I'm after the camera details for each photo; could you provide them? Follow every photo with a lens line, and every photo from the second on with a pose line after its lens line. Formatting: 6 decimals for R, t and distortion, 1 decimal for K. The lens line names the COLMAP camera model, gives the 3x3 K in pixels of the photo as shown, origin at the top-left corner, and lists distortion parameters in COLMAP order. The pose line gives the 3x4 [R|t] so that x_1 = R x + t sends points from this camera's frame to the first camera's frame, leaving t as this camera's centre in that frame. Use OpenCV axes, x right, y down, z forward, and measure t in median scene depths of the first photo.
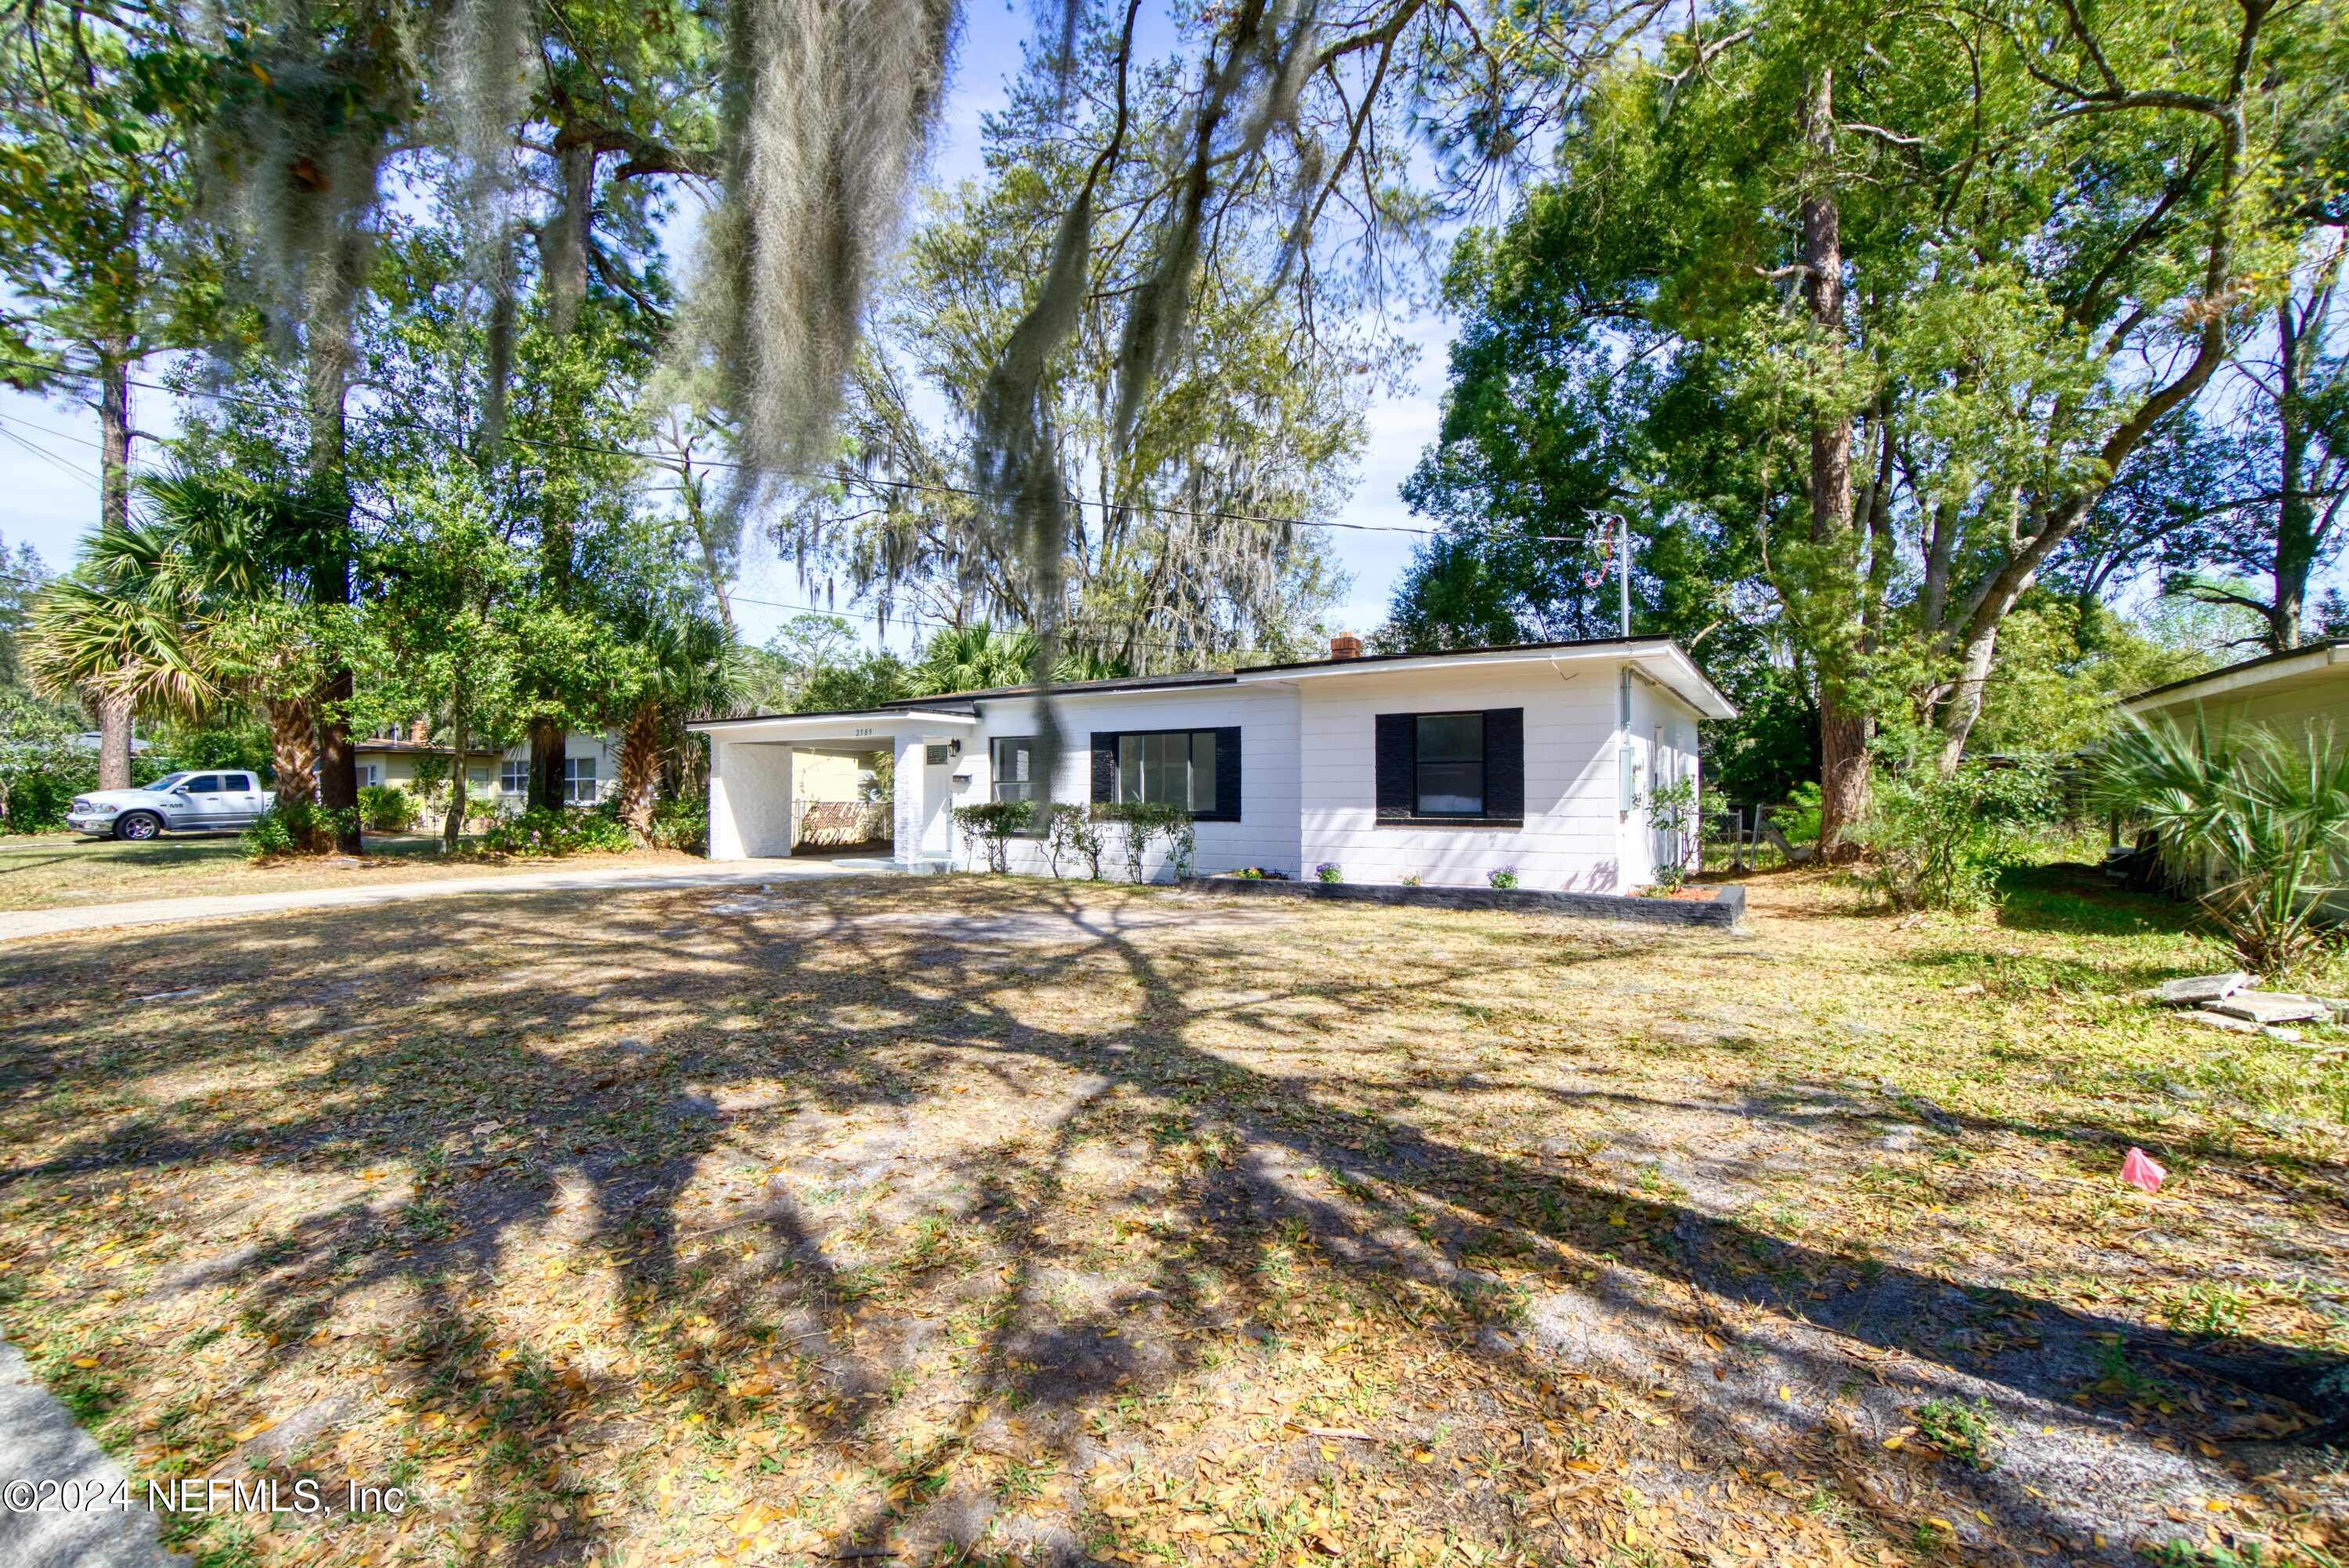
lens RADIAL K [[1036.1, 0, 1237.9], [0, 1036.1, 749.7], [0, 0, 1]] dist [-0.041978, 0.011044]
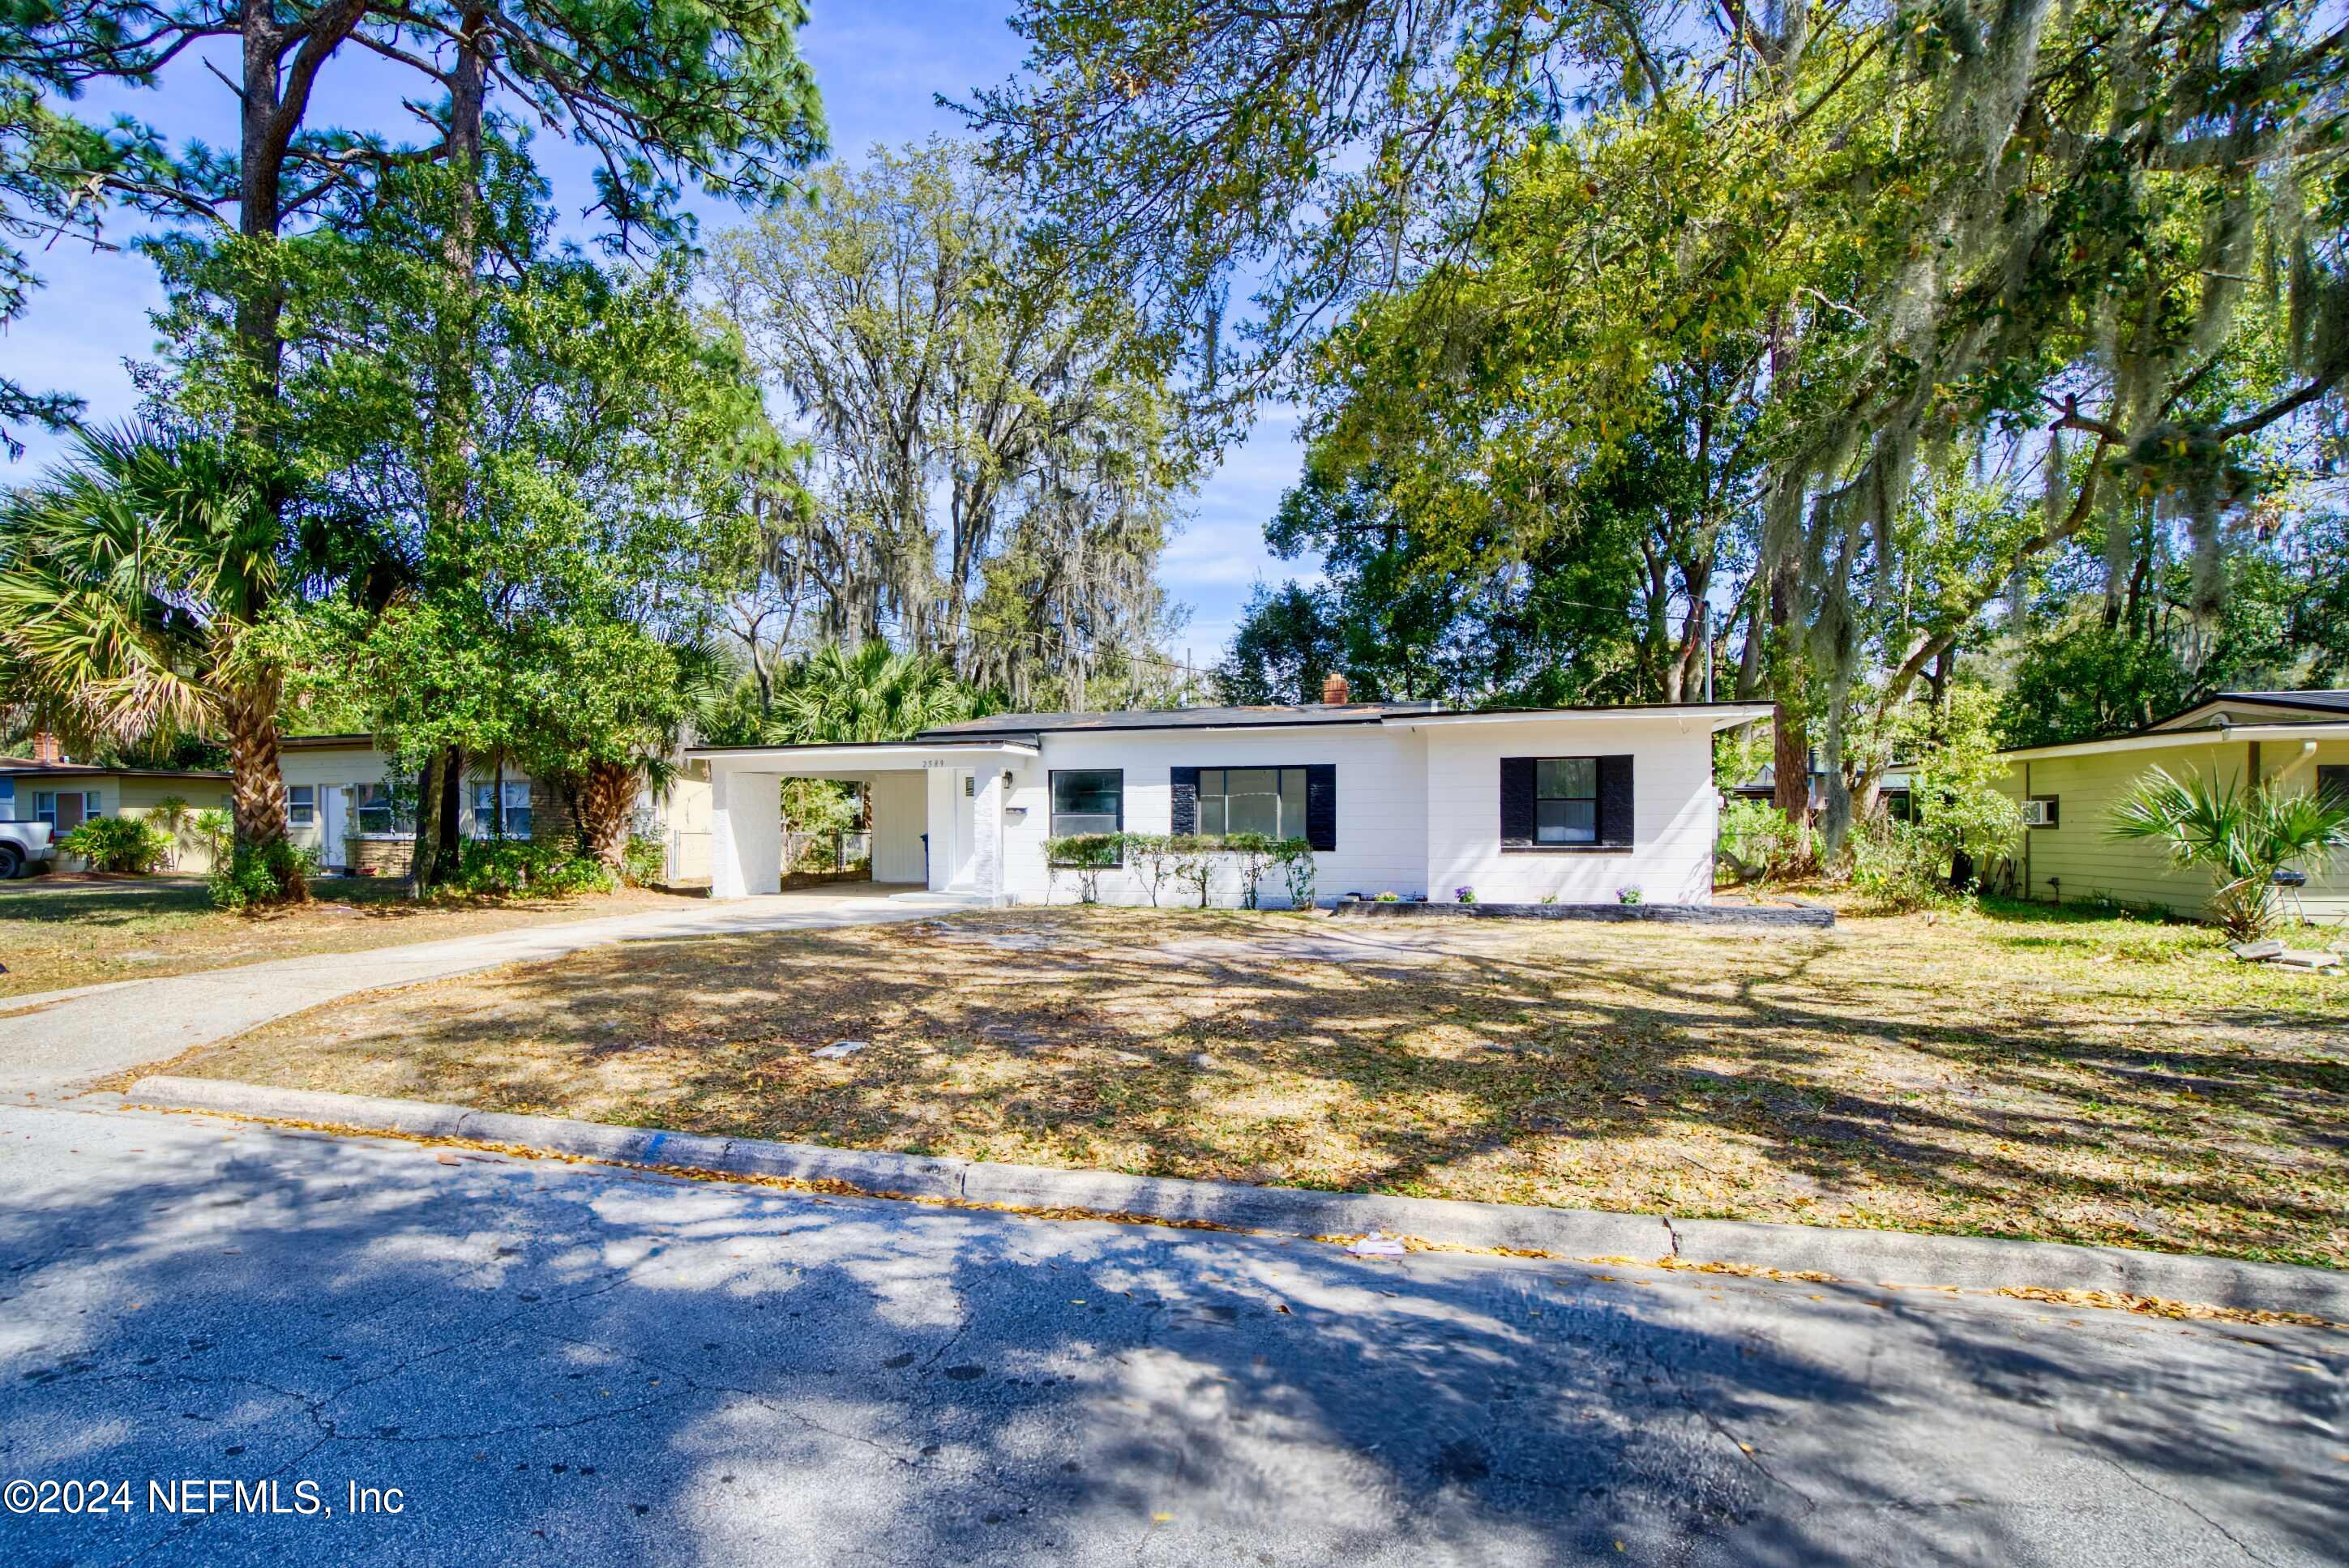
lens RADIAL K [[1036.1, 0, 1206.9], [0, 1036.1, 838.9], [0, 0, 1]] dist [-0.041978, 0.011044]
pose [[0.958746, -0.006956, 0.284178, -0.515140], [-0.010376, 0.998178, 0.059437, -0.008204], [-0.284073, -0.059934, 0.956928, -0.020985]]
